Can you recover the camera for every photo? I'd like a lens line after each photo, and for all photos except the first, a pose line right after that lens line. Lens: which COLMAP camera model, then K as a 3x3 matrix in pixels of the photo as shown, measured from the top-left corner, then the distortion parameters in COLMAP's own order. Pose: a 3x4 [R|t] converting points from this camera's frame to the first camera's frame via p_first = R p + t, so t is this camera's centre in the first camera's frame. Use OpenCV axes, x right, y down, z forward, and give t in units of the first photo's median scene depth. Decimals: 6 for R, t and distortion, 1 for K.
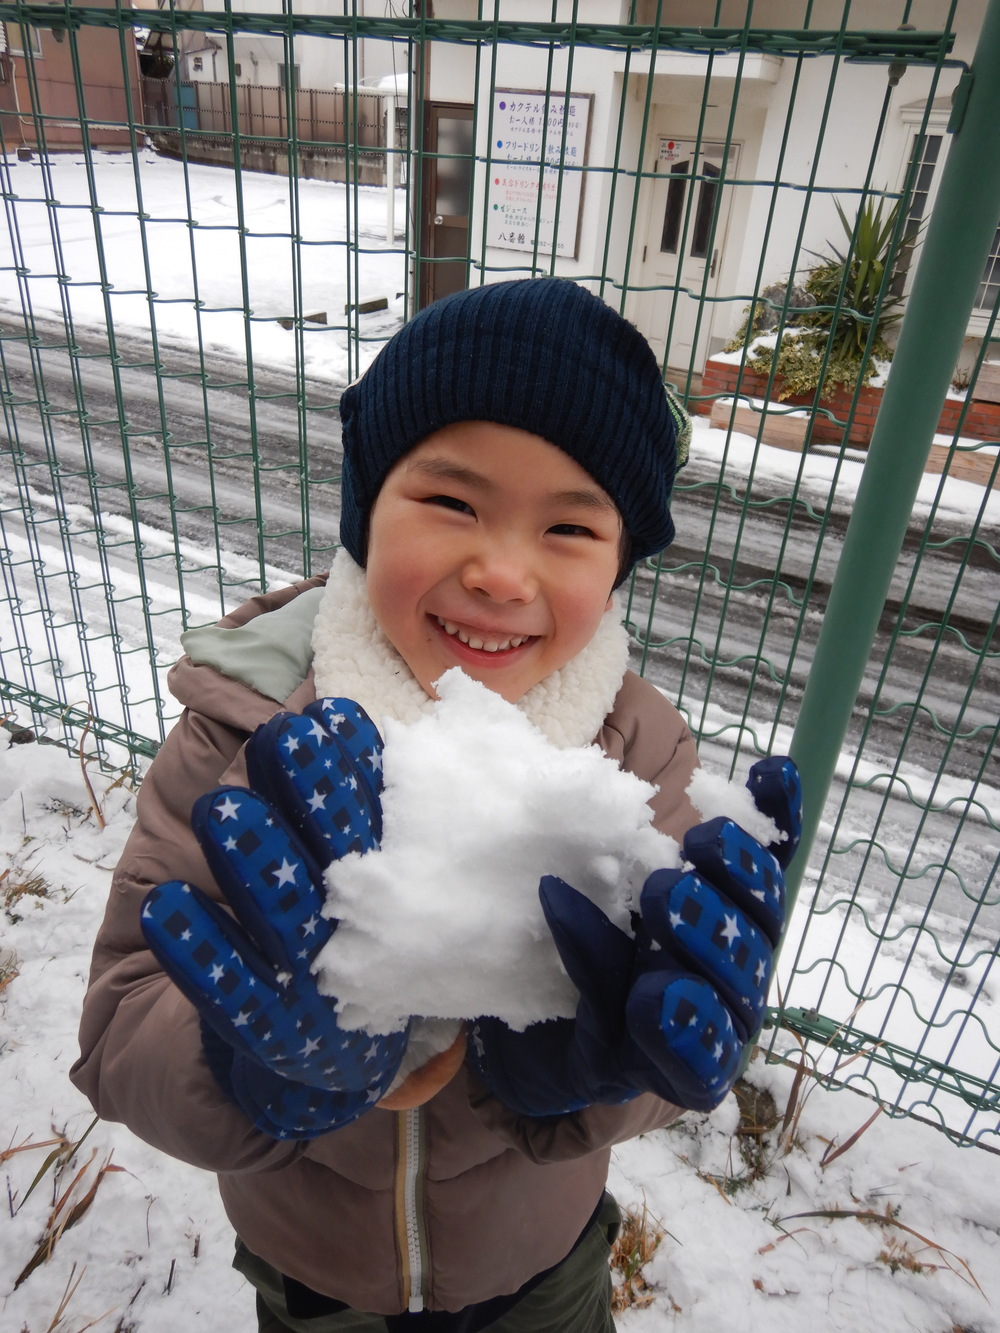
lens RADIAL K [[928.6, 0, 500.0], [0, 928.6, 666.5], [0, 0, 1]] dist [0.003784, -0.000683]
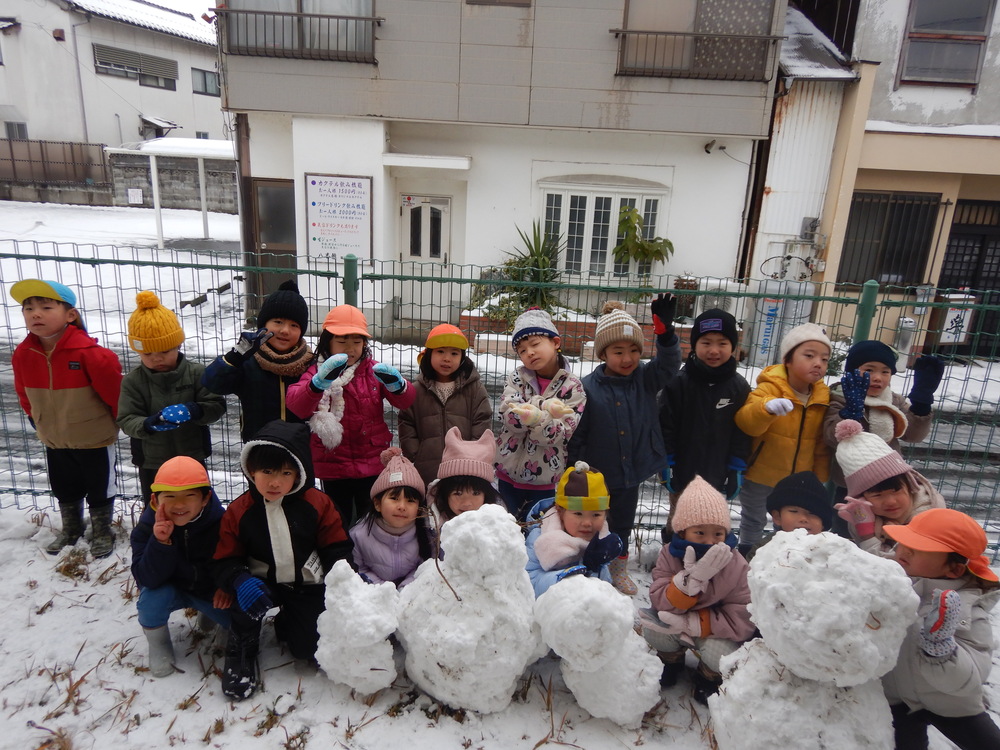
lens RADIAL K [[696.6, 0, 500.0], [0, 696.6, 375.0], [0, 0, 1]] dist [0.003784, -0.000683]
pose [[0.896375, -0.146232, 0.418483, -0.267260], [0.229197, 0.960936, -0.155147, -0.010572], [-0.379448, 0.234985, 0.894875, -0.146415]]
